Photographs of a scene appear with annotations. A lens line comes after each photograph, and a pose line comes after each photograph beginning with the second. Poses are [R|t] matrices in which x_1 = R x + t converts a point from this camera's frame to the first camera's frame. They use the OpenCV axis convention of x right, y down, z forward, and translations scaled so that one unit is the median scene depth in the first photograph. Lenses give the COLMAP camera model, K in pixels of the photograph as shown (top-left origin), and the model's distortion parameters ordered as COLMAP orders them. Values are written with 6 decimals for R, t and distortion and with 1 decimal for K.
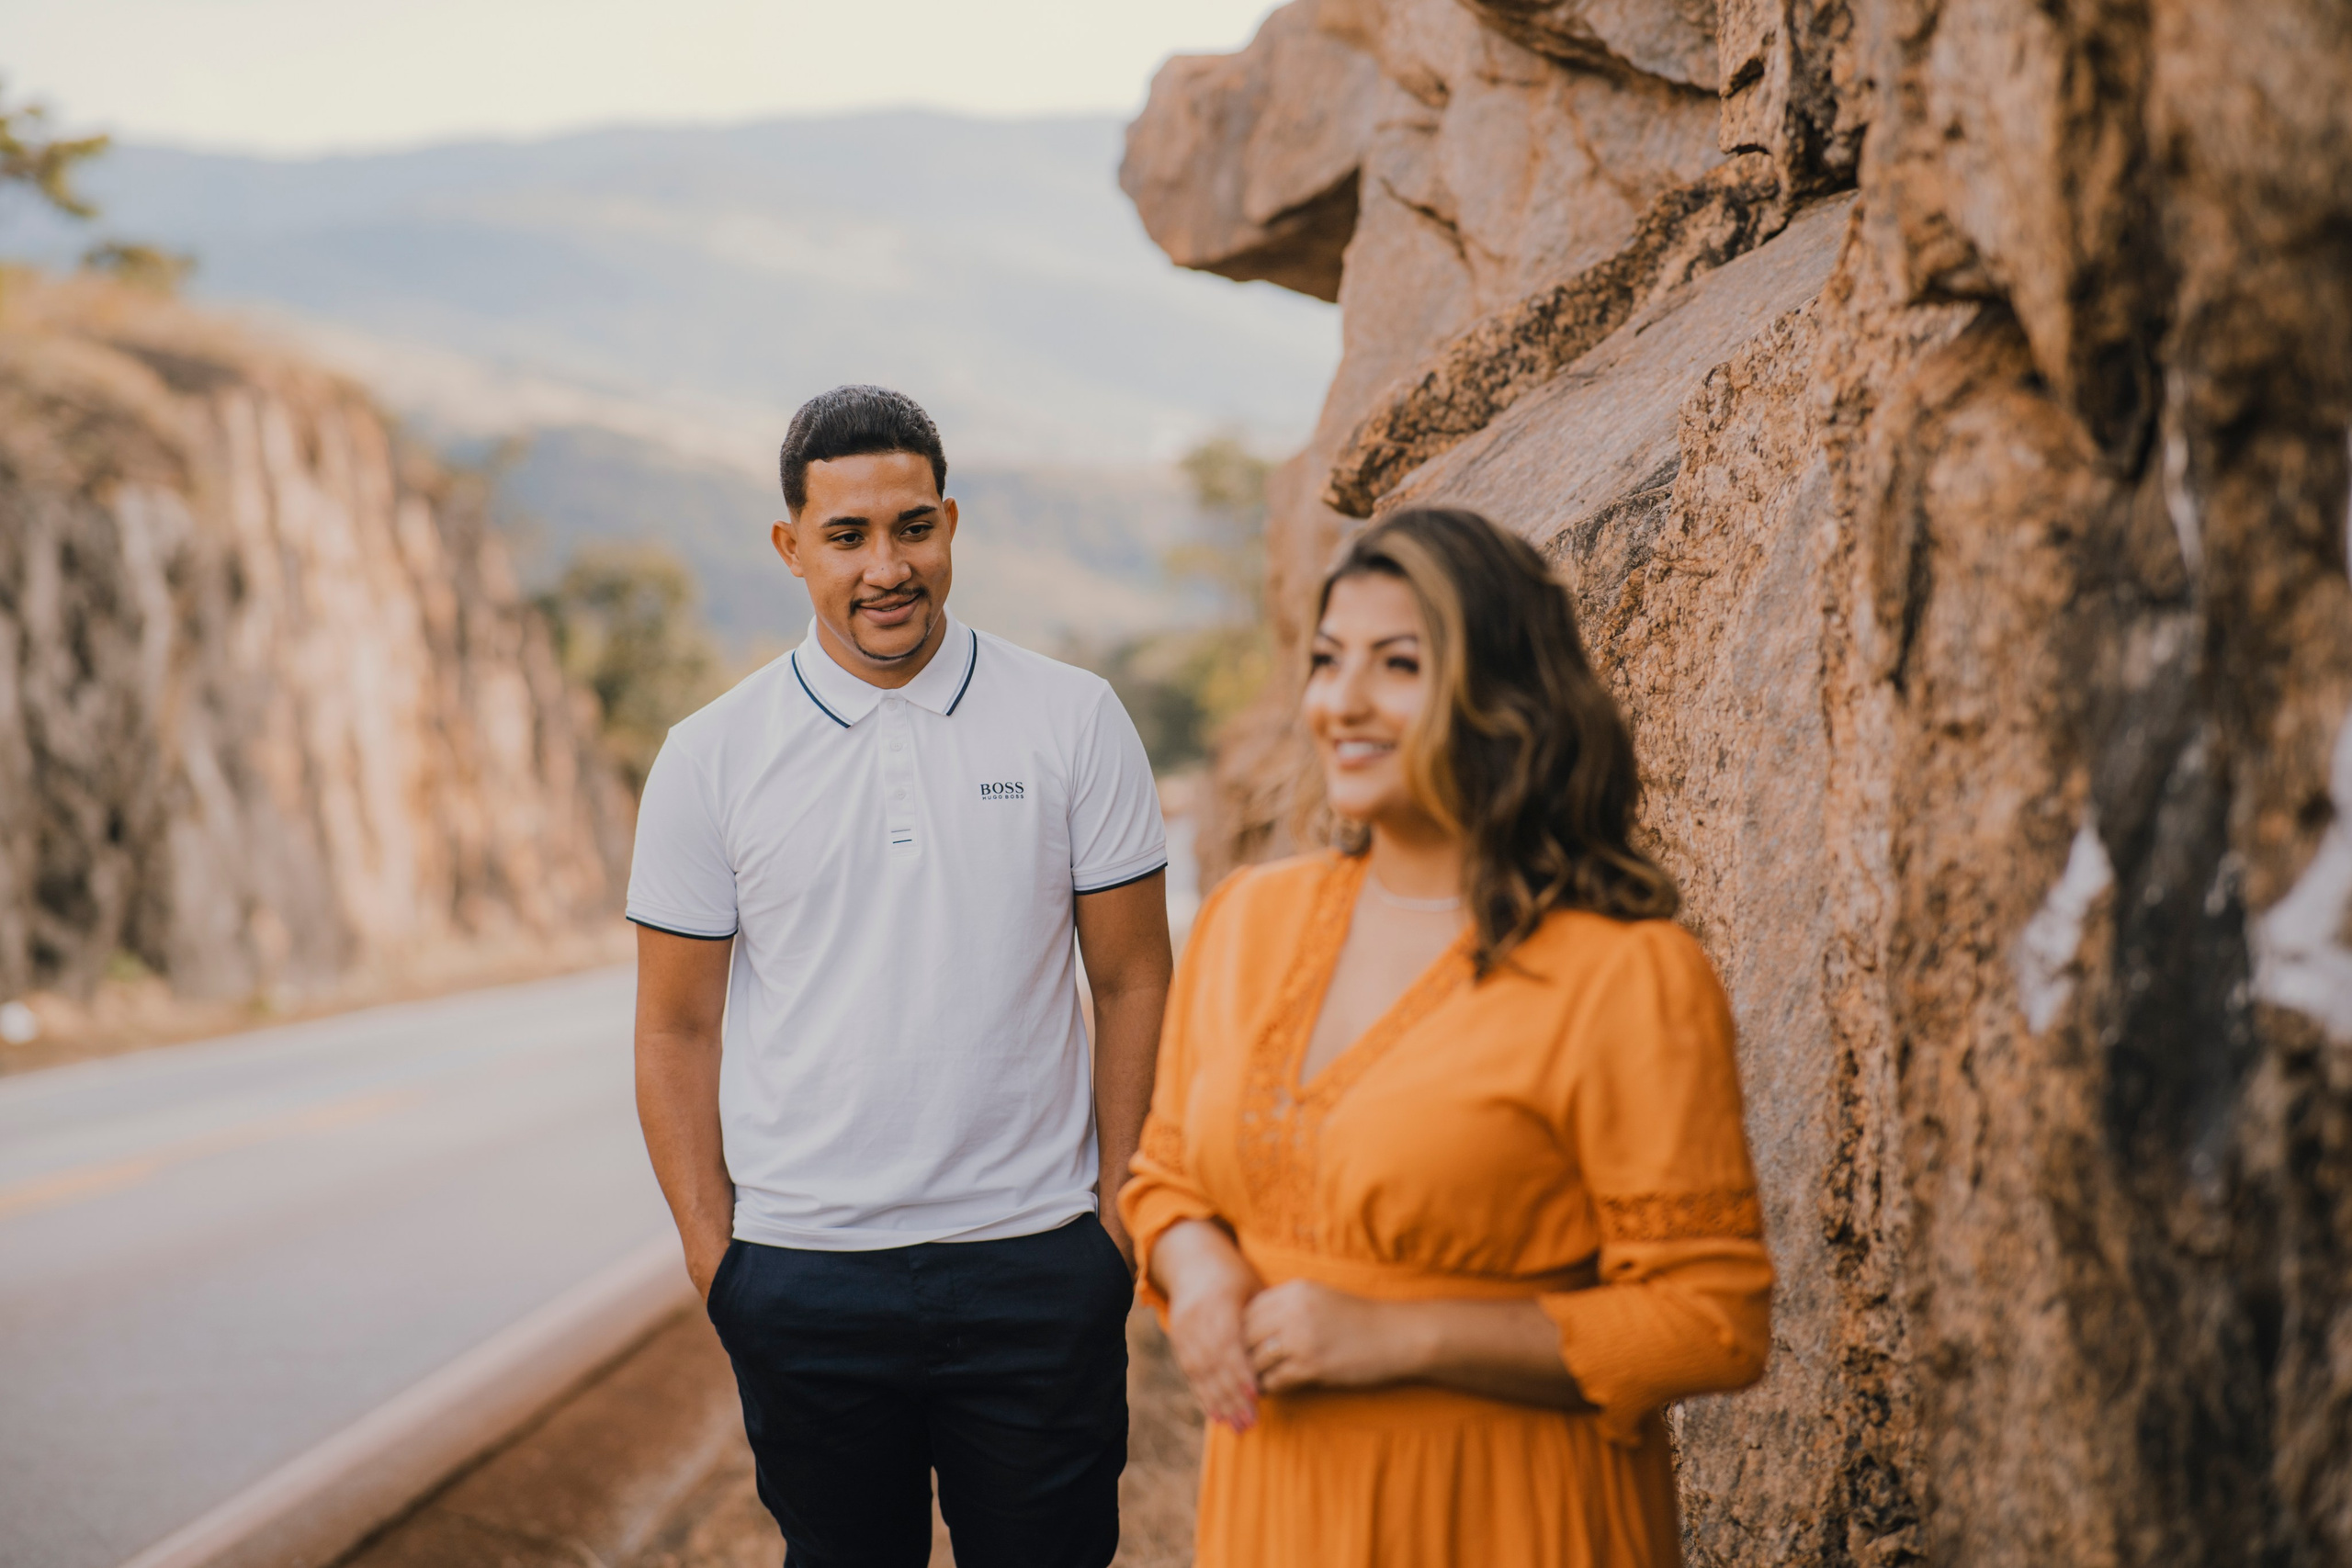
lens RADIAL K [[5707.7, 0, 1173.9], [0, 5707.7, 769.0], [0, 0, 1]] dist [0.511283, -1.749355]
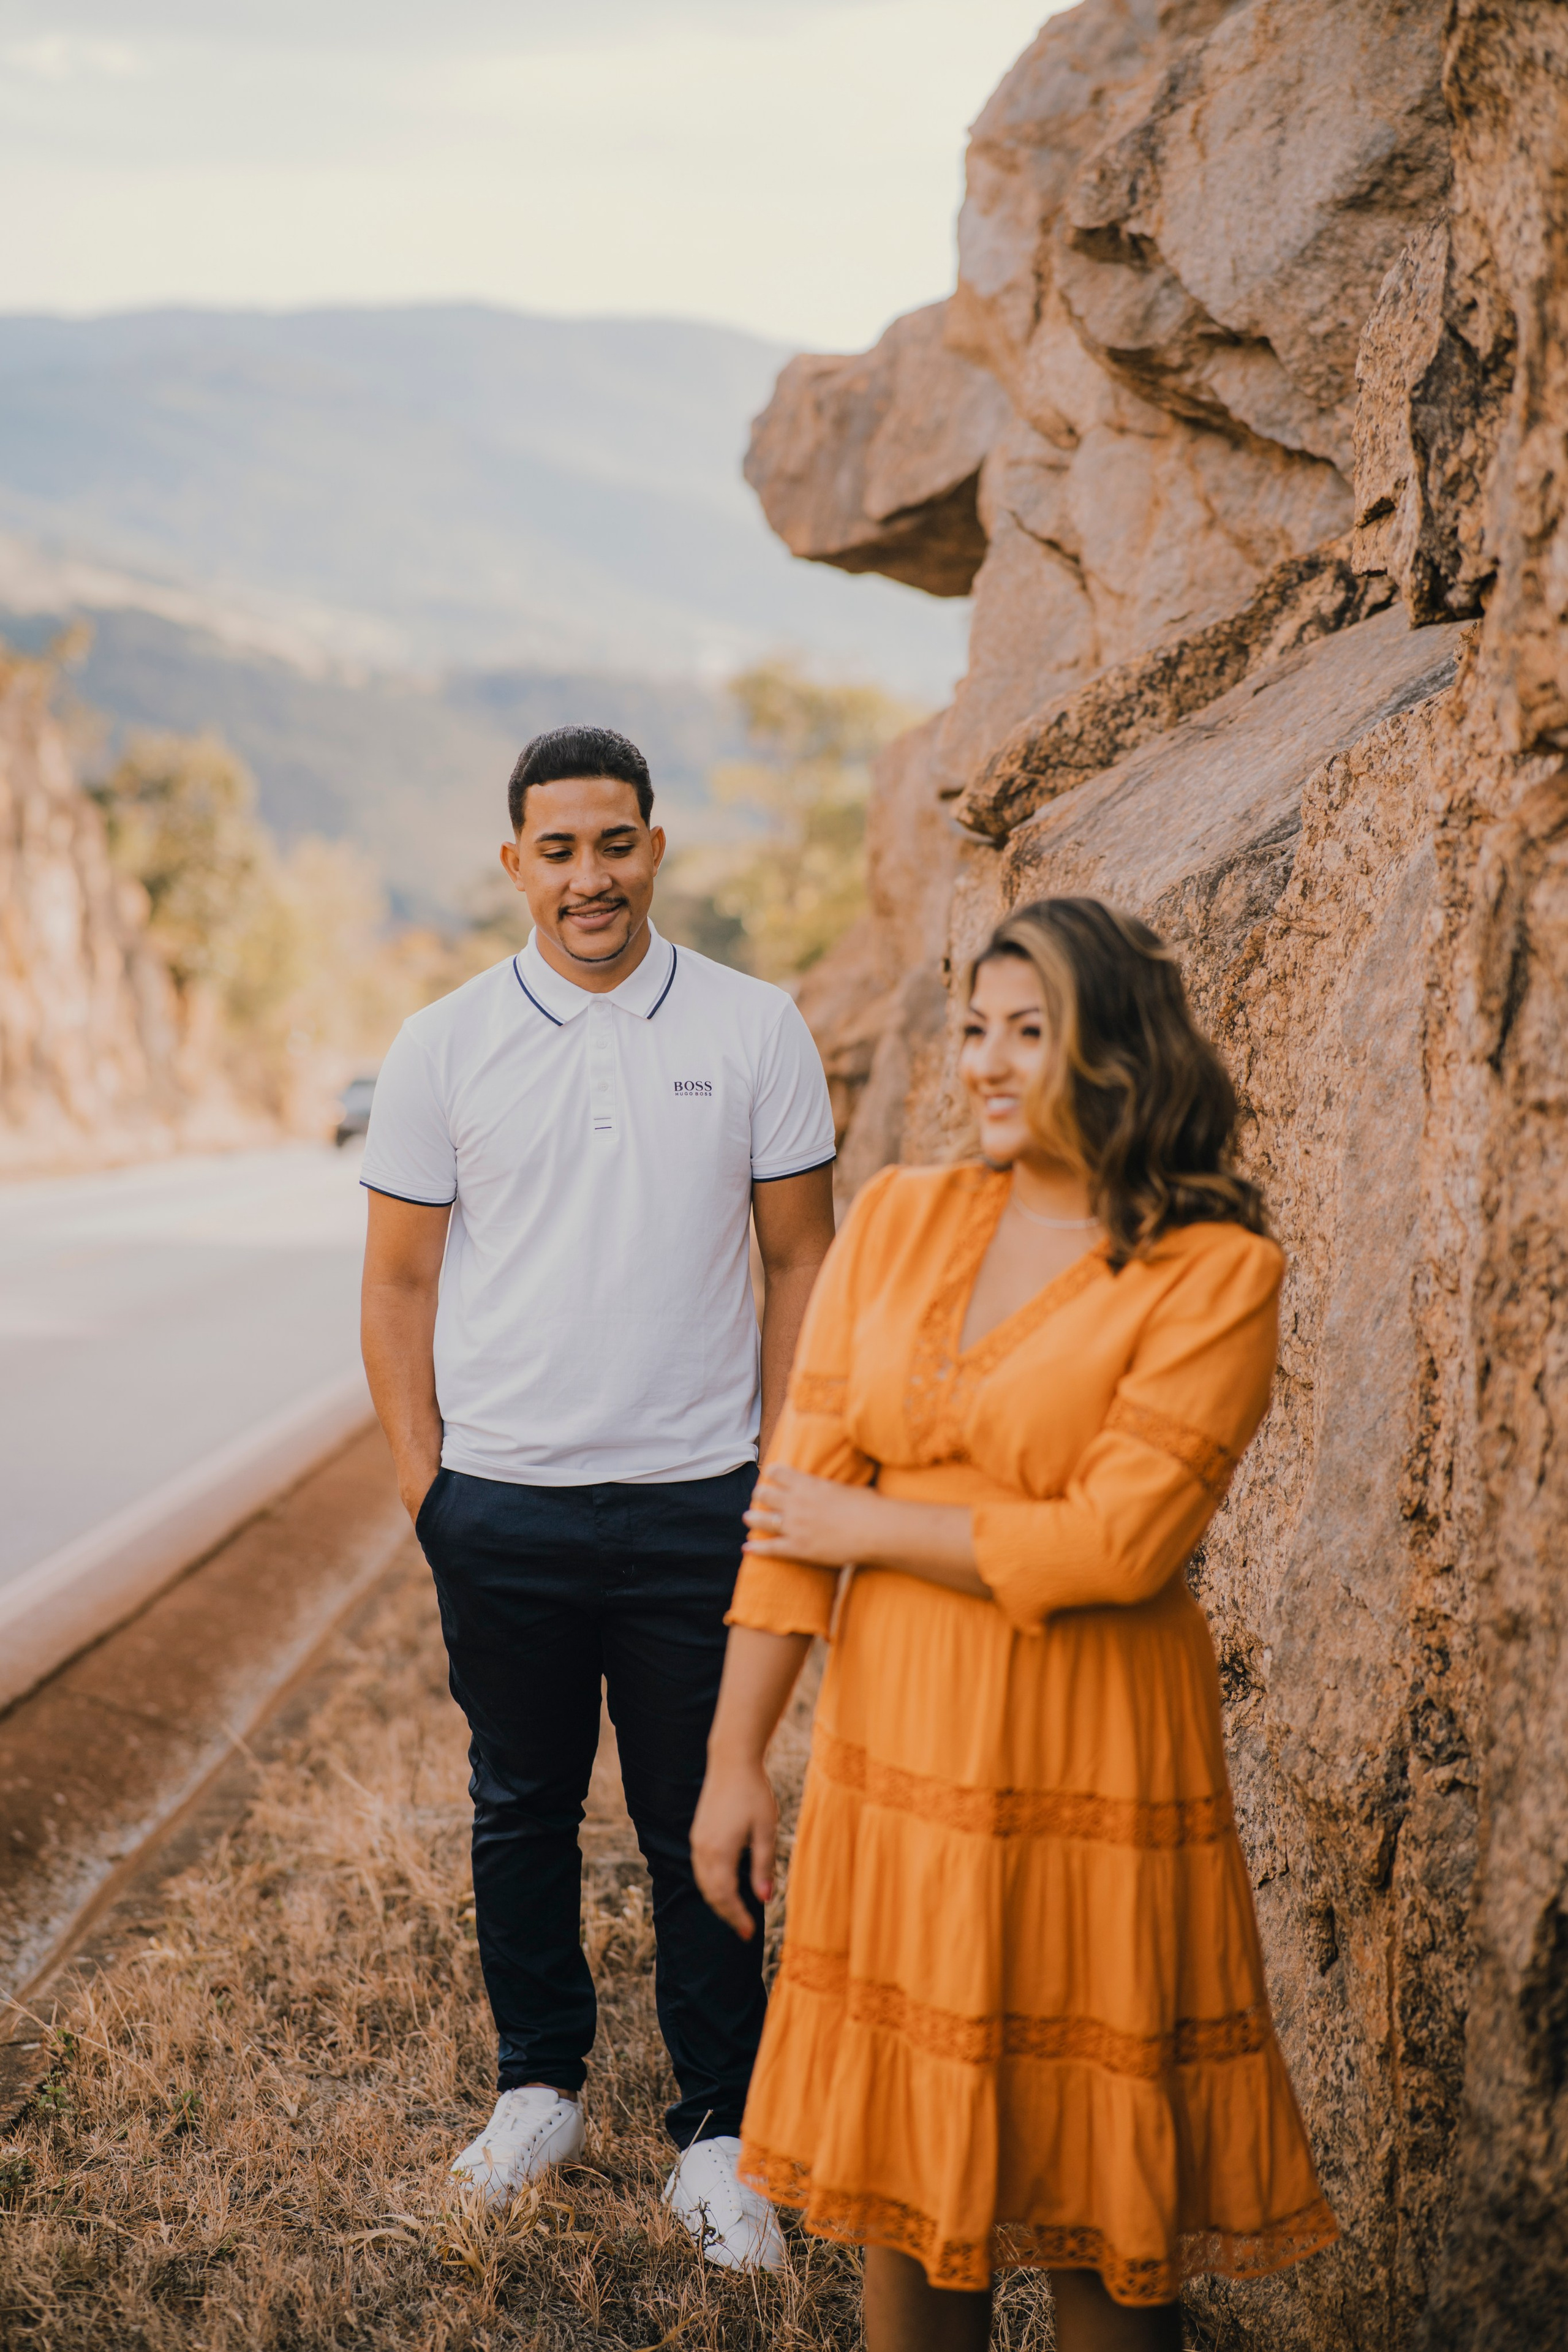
lens RADIAL K [[5720.6, 0, 778.5], [0, 5720.6, 1164.5], [0, 0, 1]] dist [0.556557, -2.746268]
pose [[0.998918, 0.043837, 0.015498, -0.036537], [-0.044314, 0.998509, 0.031861, -0.022563], [-0.014078, -0.032513, 0.999372, -0.179006]]
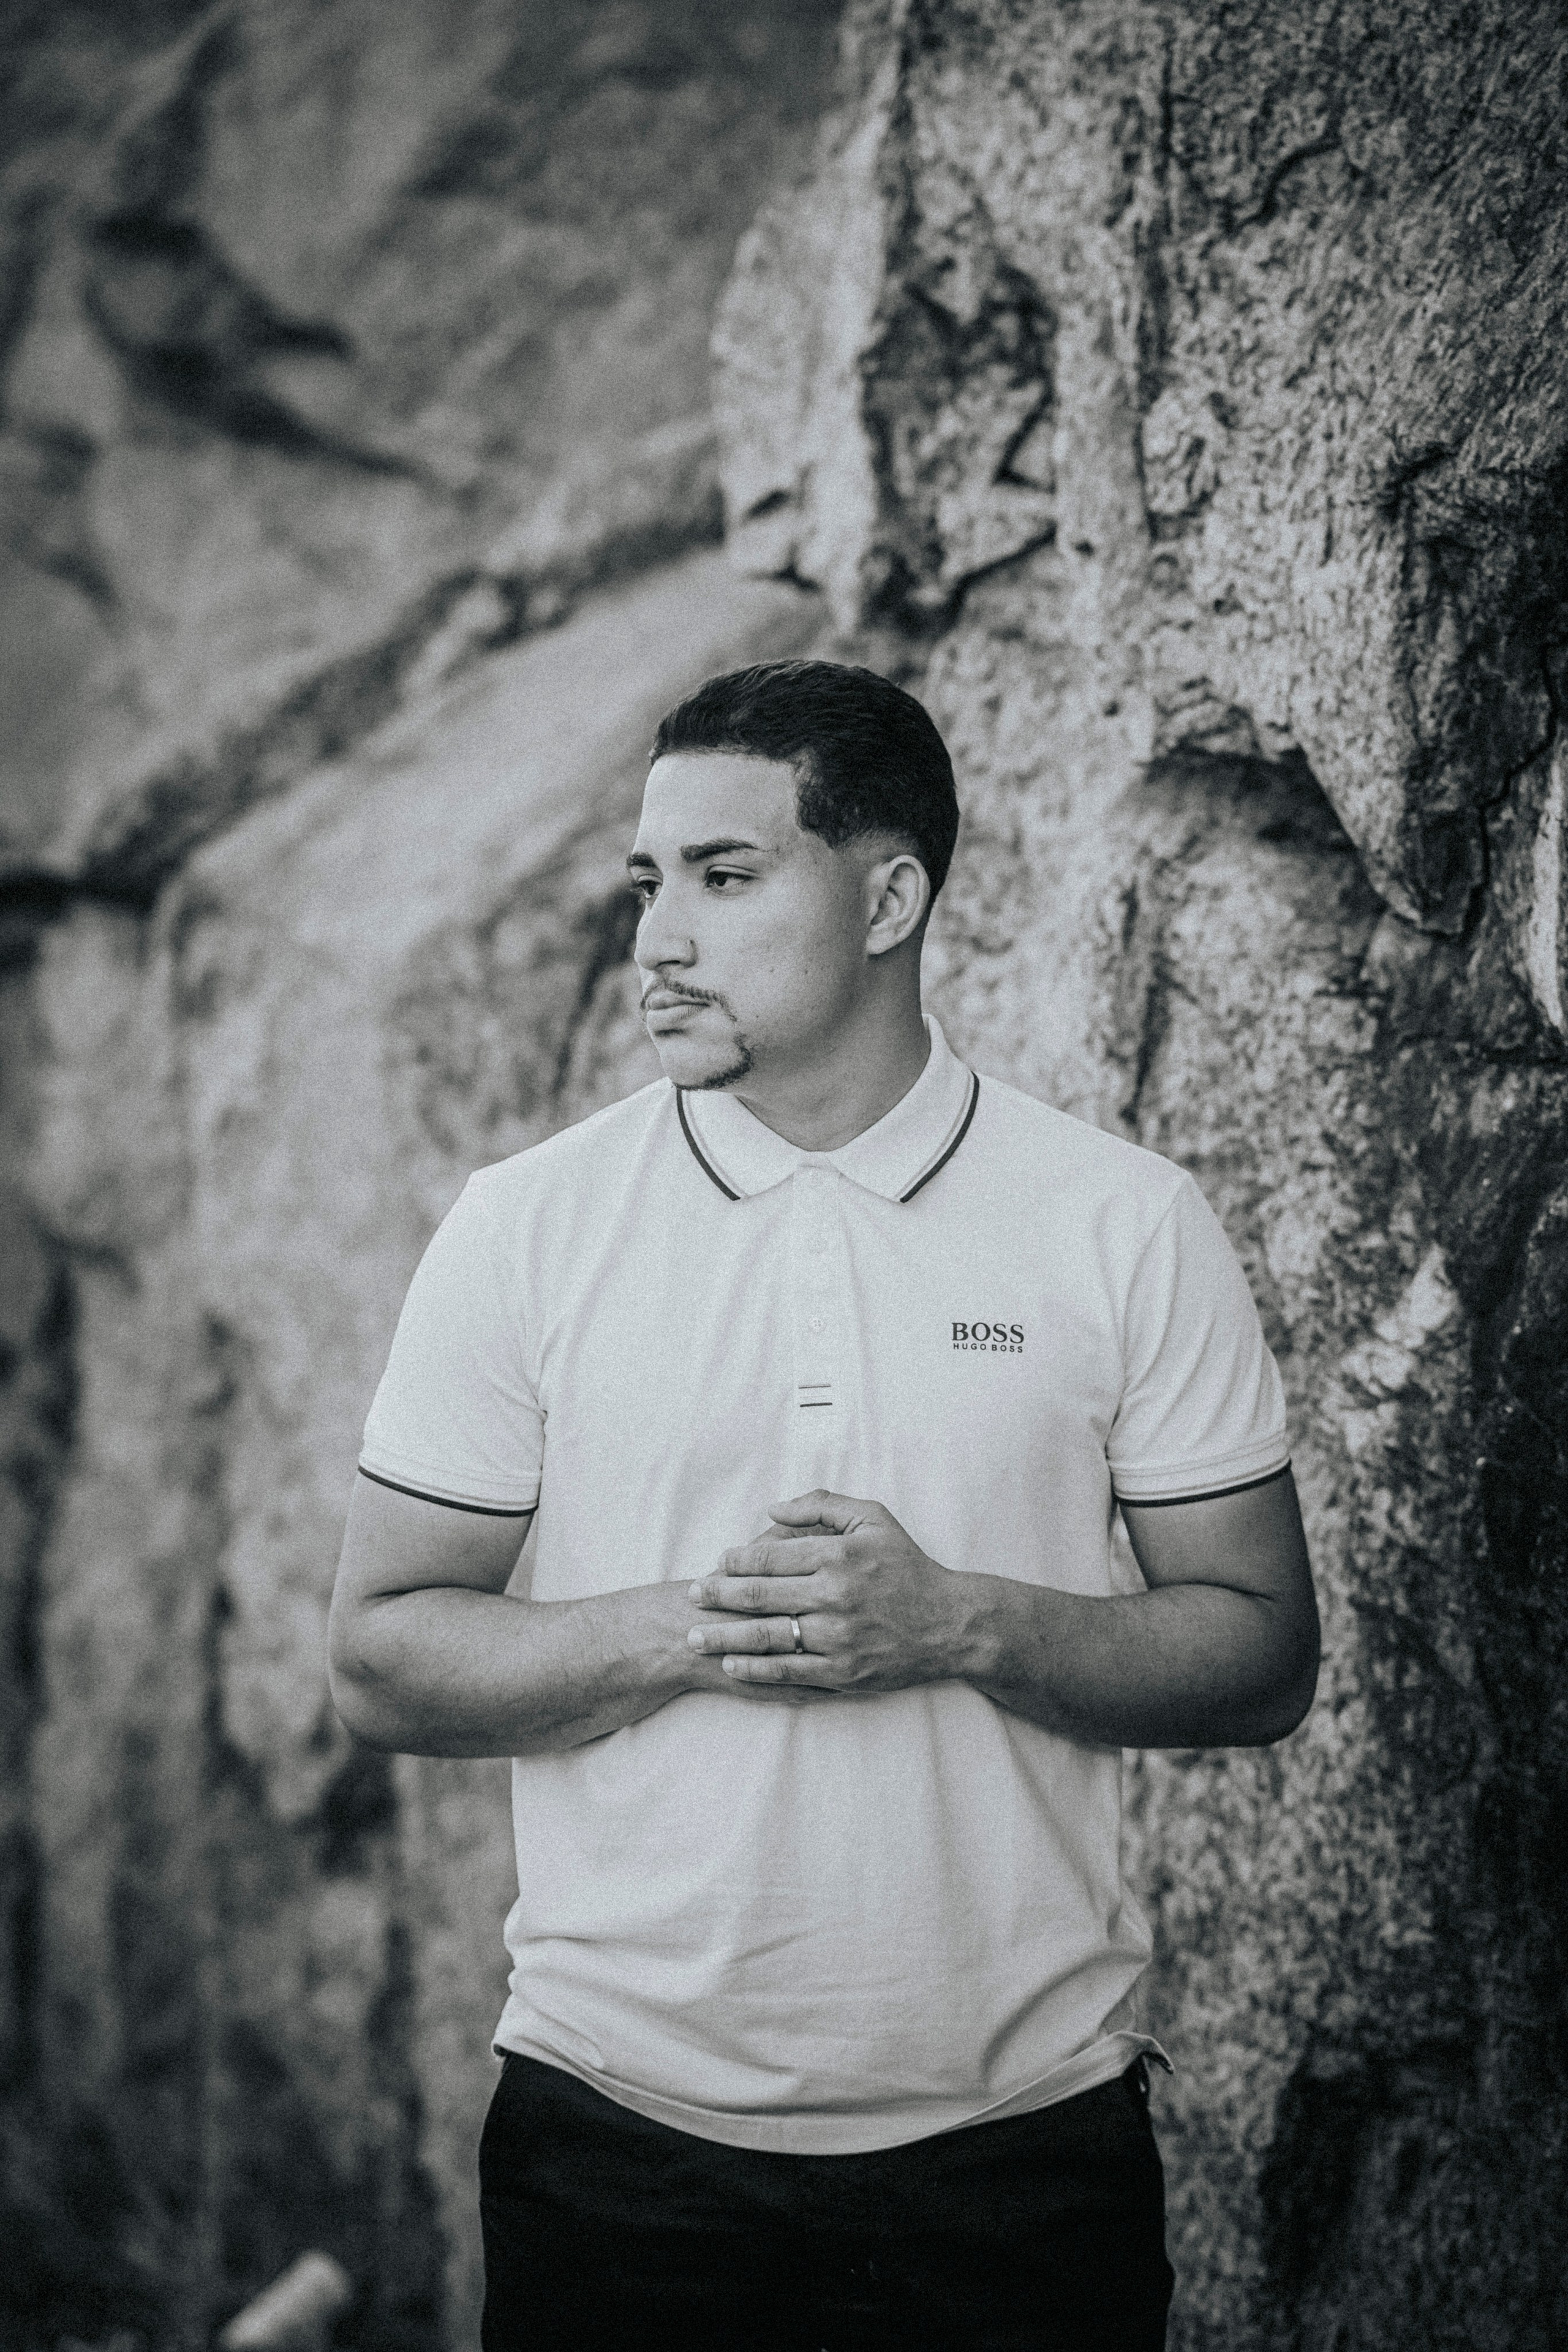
lens RADIAL K [[5810.6, 0, 750.3], [0, 5810.6, 1184.0], [0, 0, 1]] dist [0.543225, -1.683074]
pose [[0.966514, -0.013224, 0.256272, -0.190032], [0.007631, 0.999711, 0.022806, -0.024001], [-0.256499, -0.020087, 0.966336, -0.019573]]
